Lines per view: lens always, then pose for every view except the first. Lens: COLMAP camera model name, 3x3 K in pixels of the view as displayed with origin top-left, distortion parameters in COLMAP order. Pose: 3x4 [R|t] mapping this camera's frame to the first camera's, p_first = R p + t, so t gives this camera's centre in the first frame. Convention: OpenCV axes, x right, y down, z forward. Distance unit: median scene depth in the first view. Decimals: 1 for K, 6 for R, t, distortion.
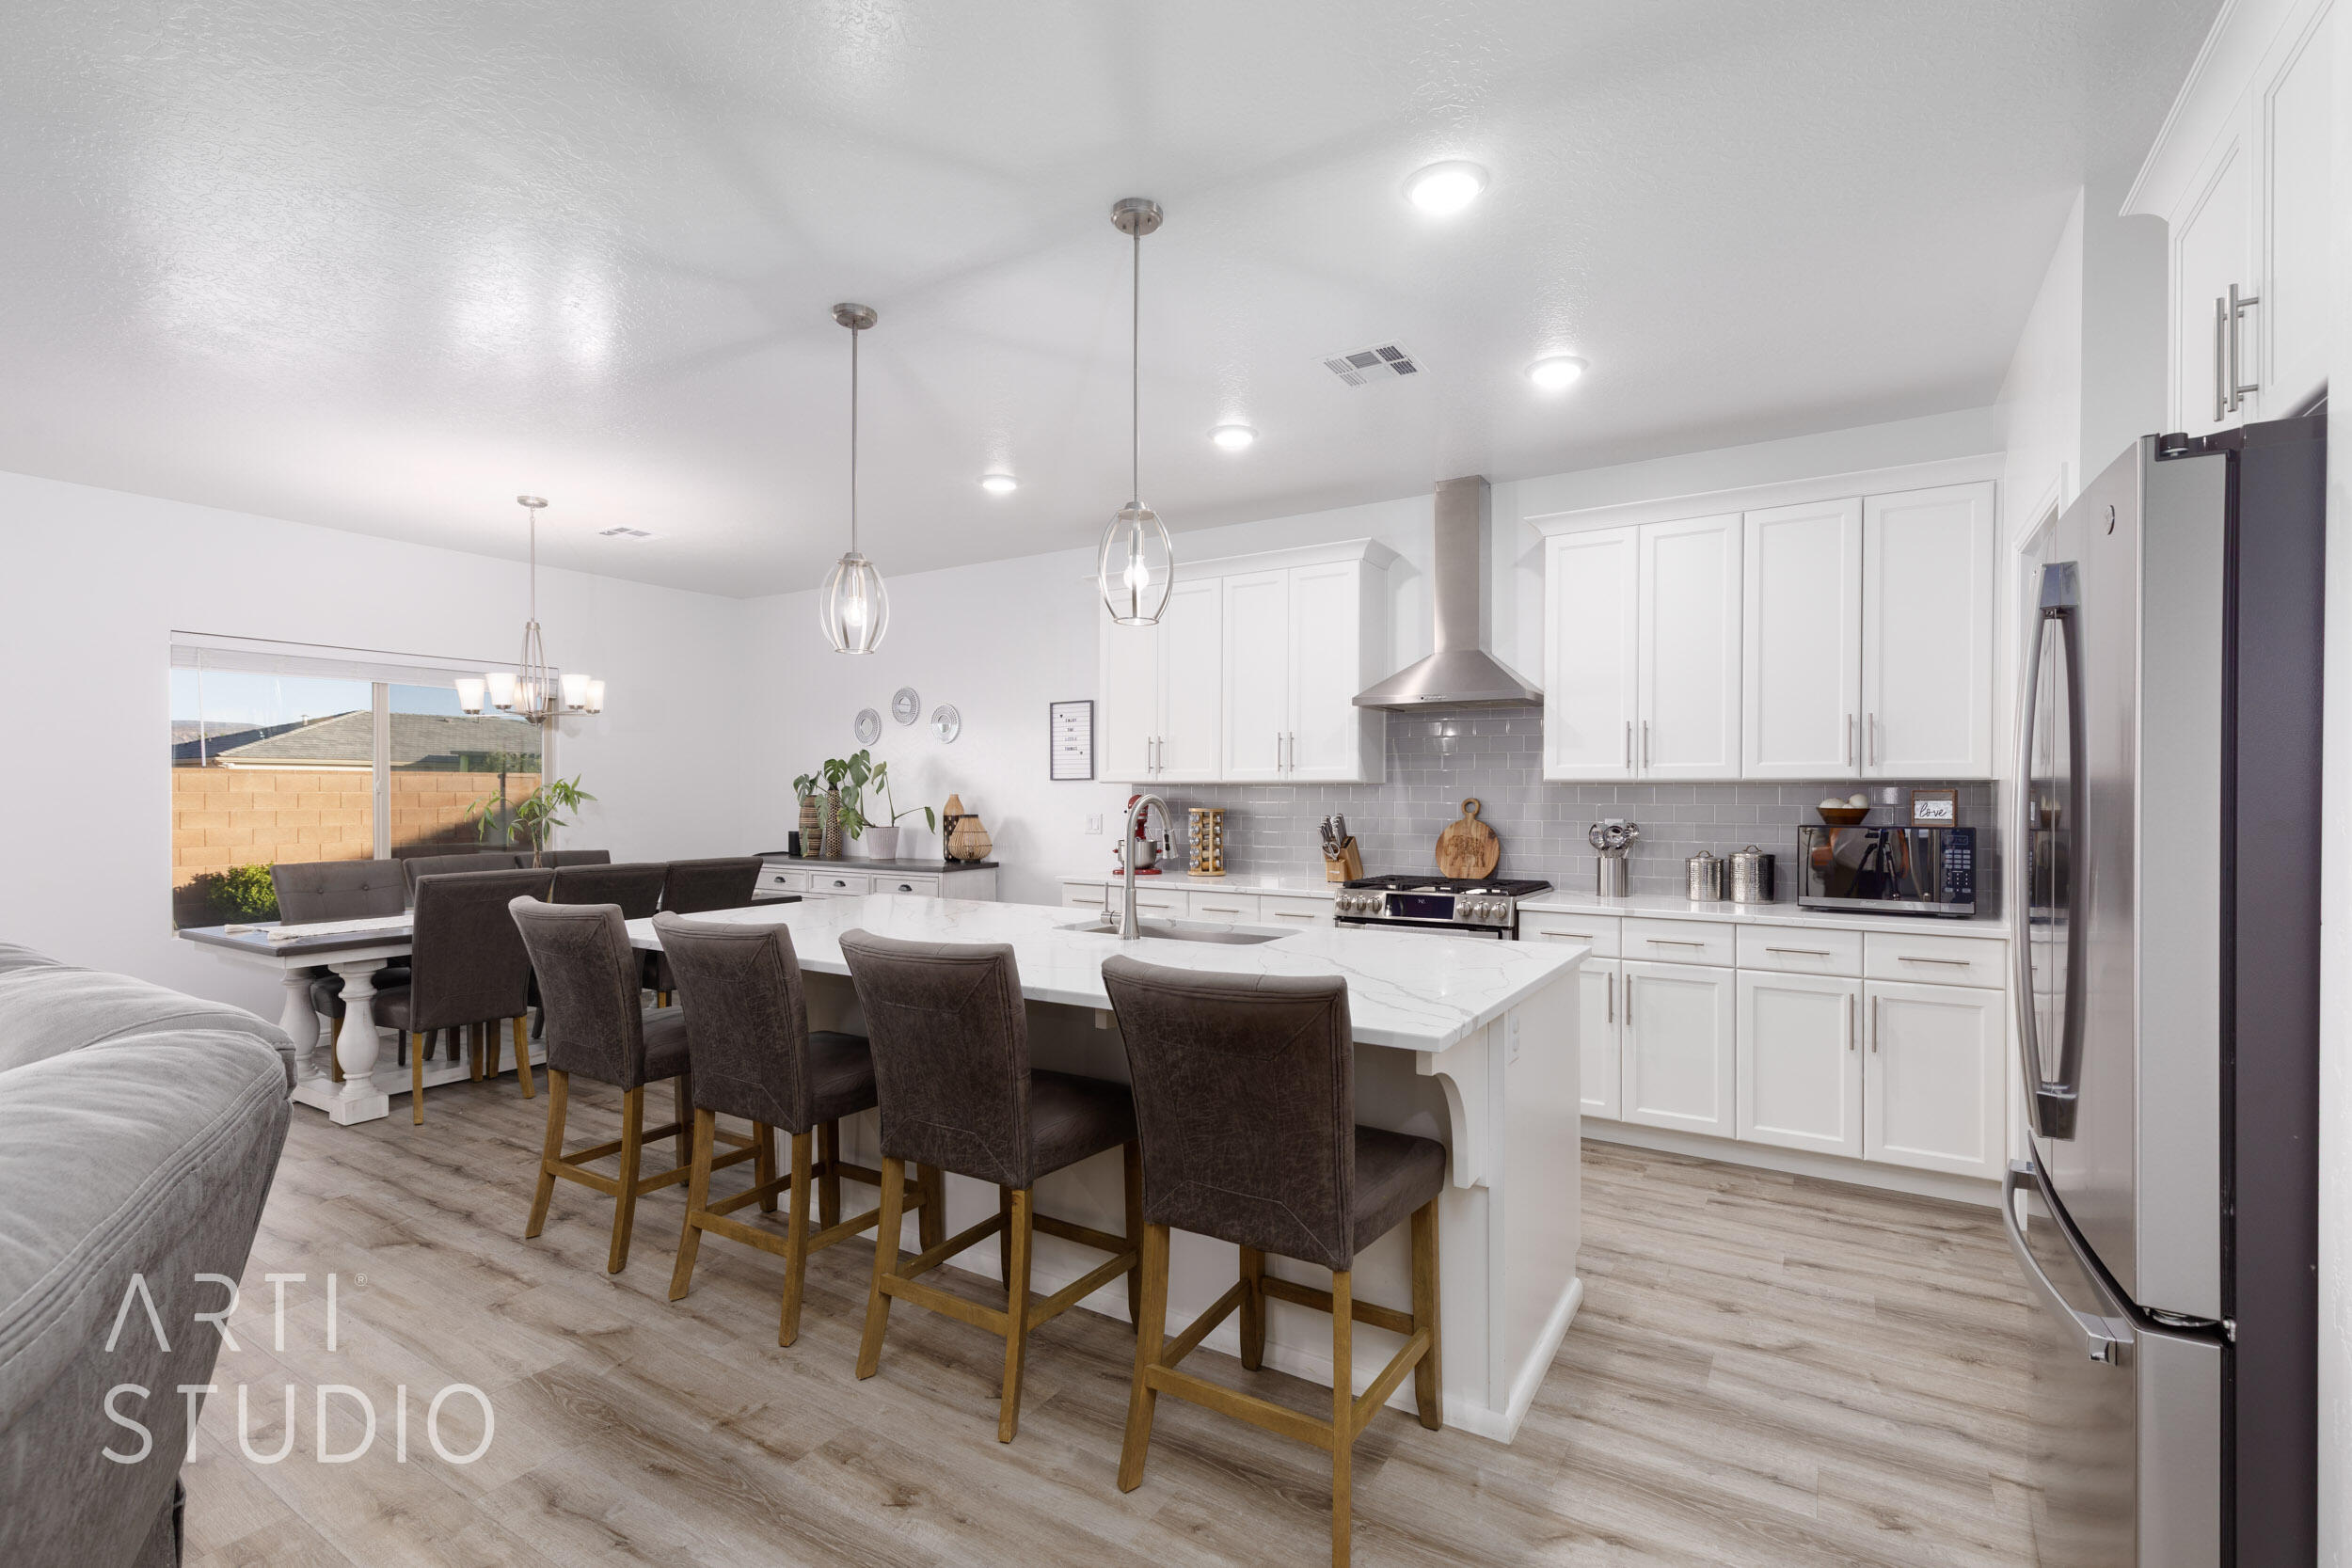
lens RADIAL K [[1045.2, 0, 1192.4], [0, 1045.2, 796.3], [0, 0, 1]] dist [0.002187, 0.000180]
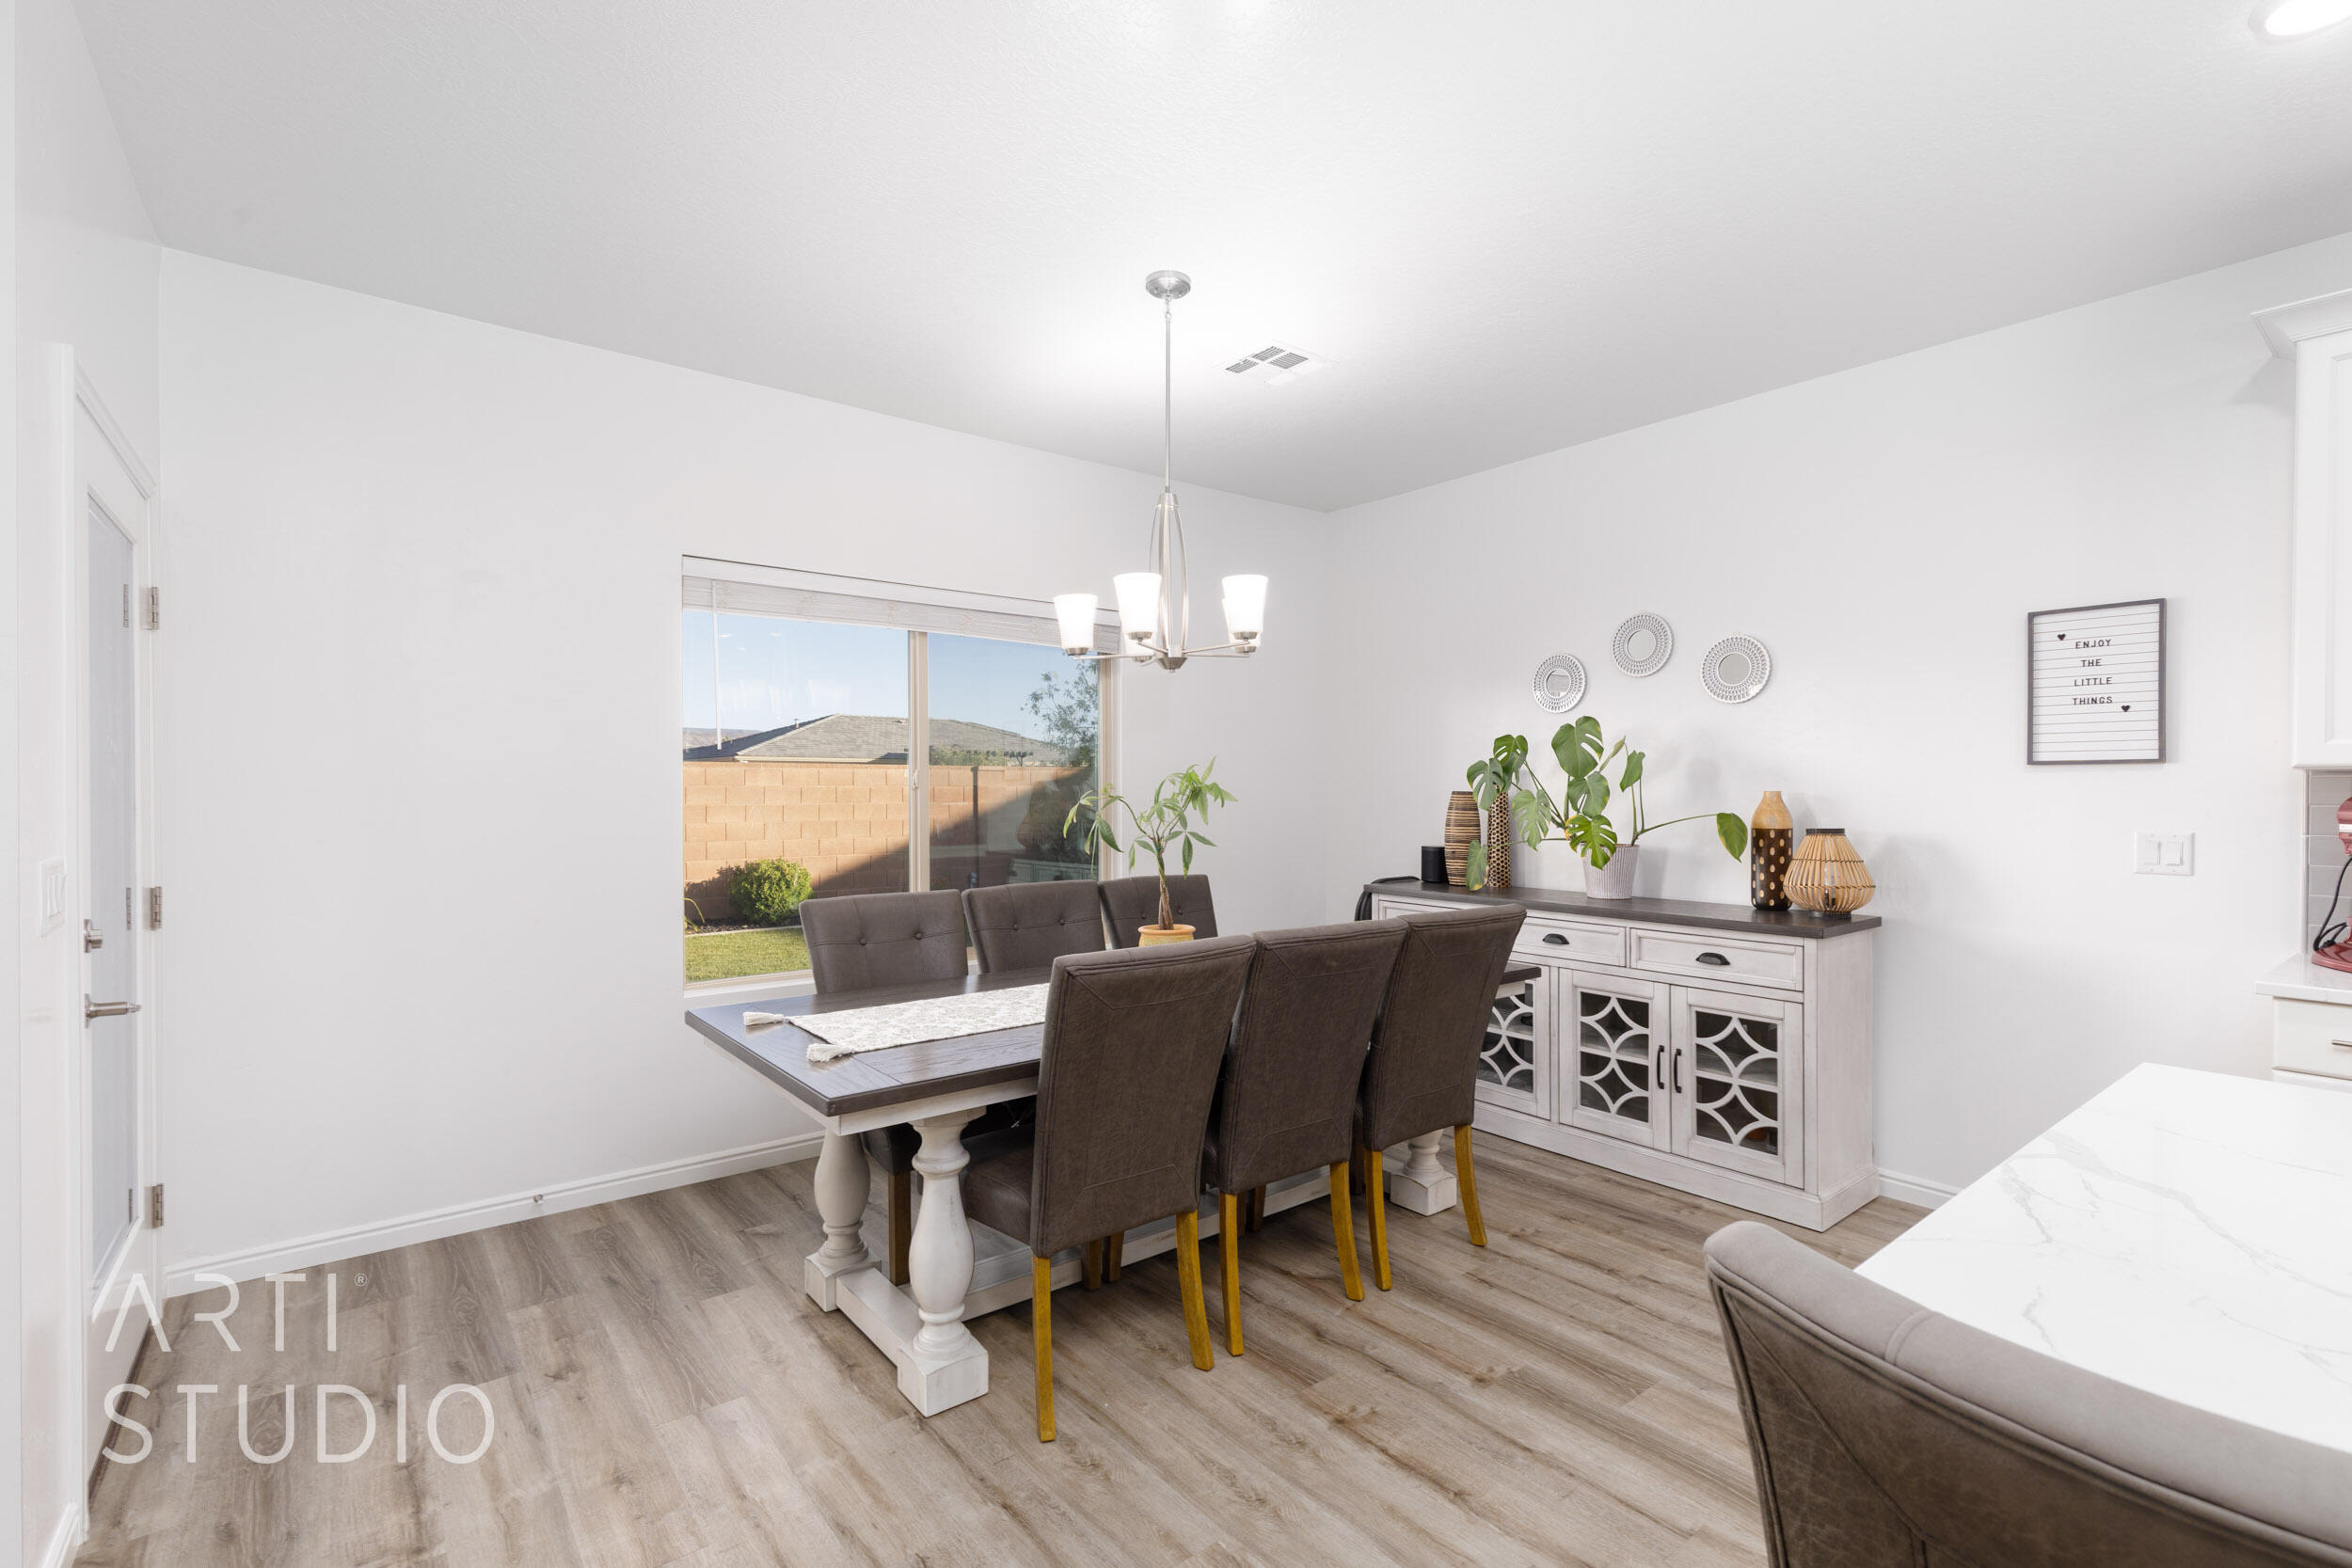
lens RADIAL K [[1045.2, 0, 1192.4], [0, 1045.2, 796.3], [0, 0, 1]] dist [0.002187, 0.000180]
pose [[0.943220, 0.003585, -0.332150, -0.413168], [-0.001599, 0.999979, 0.006254, -0.002798], [0.332166, -0.005368, 0.943206, 0.445700]]
